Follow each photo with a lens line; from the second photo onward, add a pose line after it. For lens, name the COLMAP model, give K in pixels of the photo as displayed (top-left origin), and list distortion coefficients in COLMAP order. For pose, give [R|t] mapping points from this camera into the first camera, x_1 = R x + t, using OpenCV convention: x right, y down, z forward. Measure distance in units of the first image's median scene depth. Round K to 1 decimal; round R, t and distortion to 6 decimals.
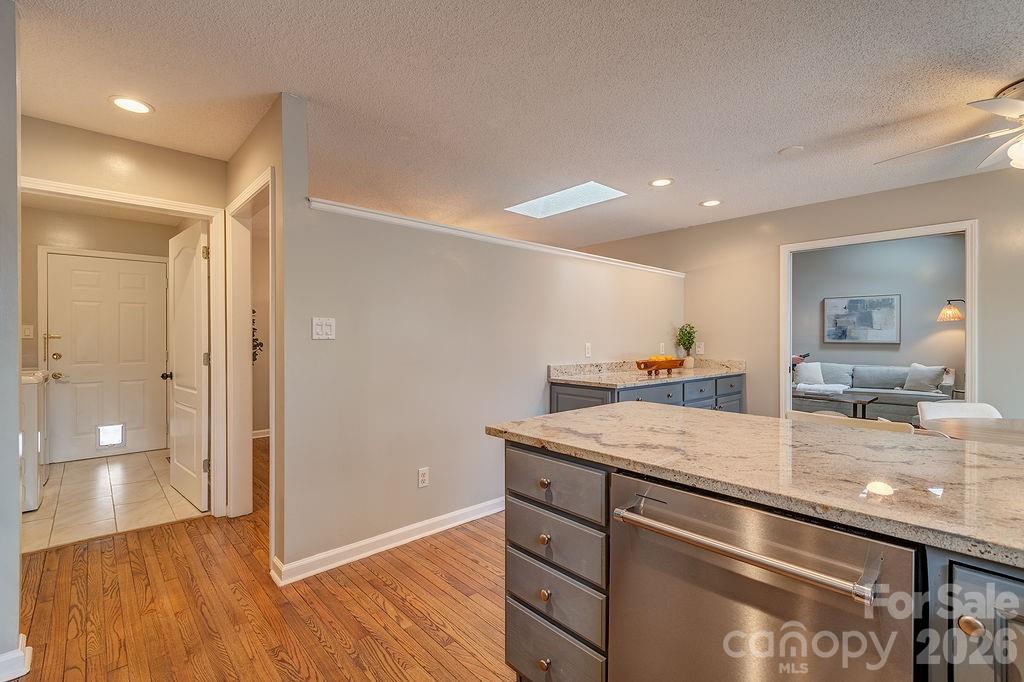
lens RADIAL K [[474.8, 0, 522.0], [0, 474.8, 333.4], [0, 0, 1]] dist [0.001216, -0.006746]
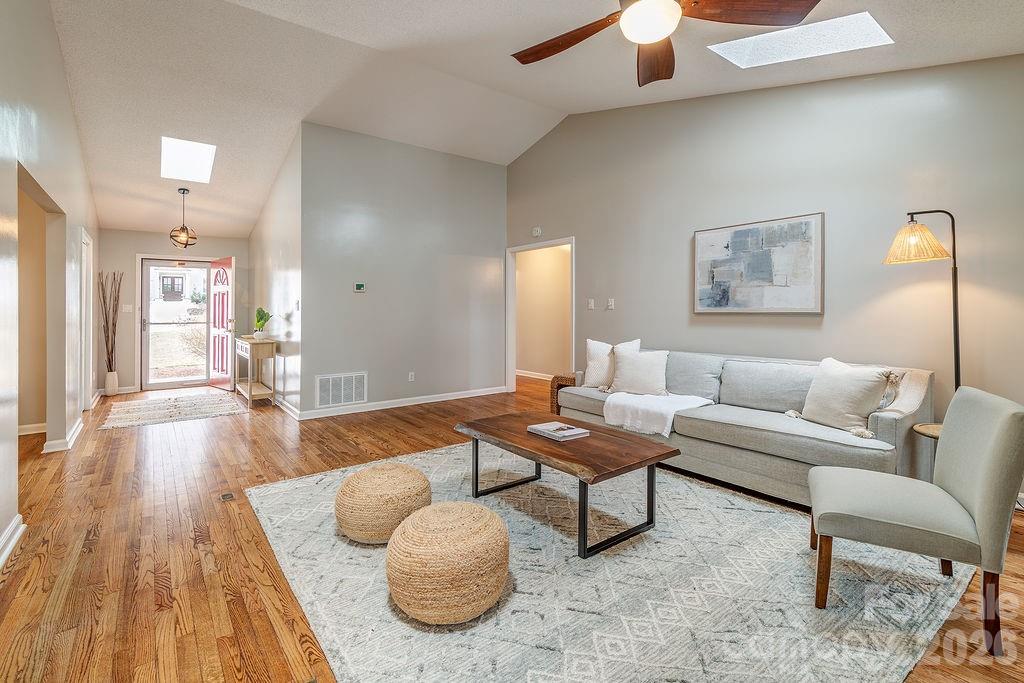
lens RADIAL K [[445.8, 0, 522.2], [0, 445.8, 311.5], [0, 0, 1]] dist [0.000735, -0.000475]
pose [[0.991208, -0.007775, -0.132086, 0.528015], [0.009835, 0.999840, 0.014949, 0.008673], [0.131949, -0.016117, 0.991125, 0.482294]]
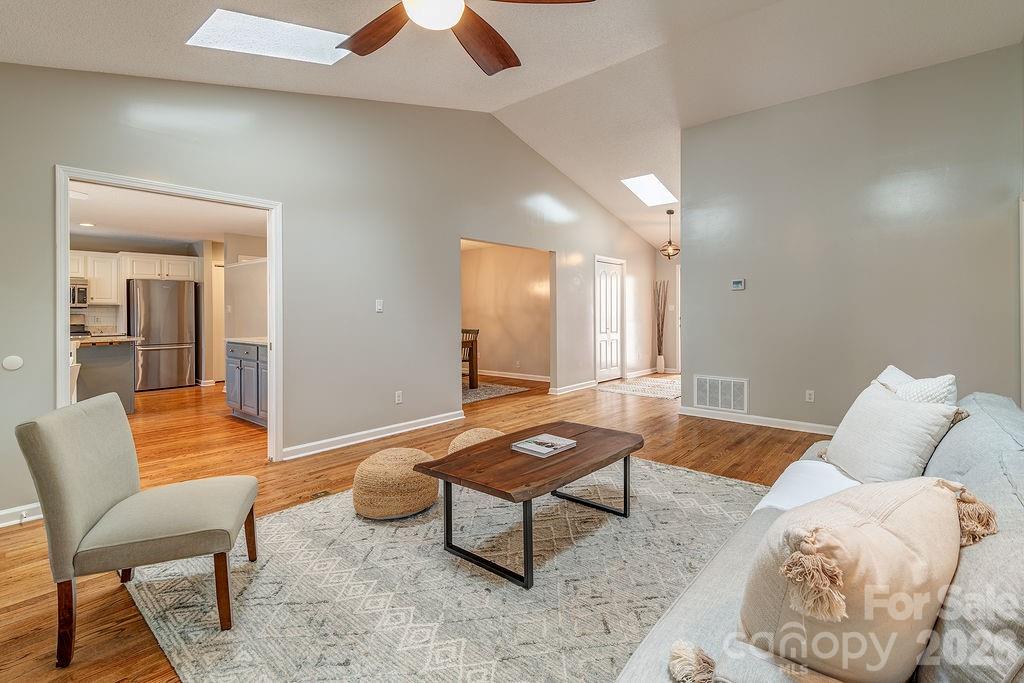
lens RADIAL K [[474.8, 0, 519.6], [0, 474.8, 314.4], [0, 0, 1]] dist [0.001216, -0.006746]
pose [[0.110548, 0.002015, -0.993869, 2.197356], [0.016765, 0.999852, 0.003892, 0.033271], [0.993729, -0.017092, 0.110498, 2.052882]]
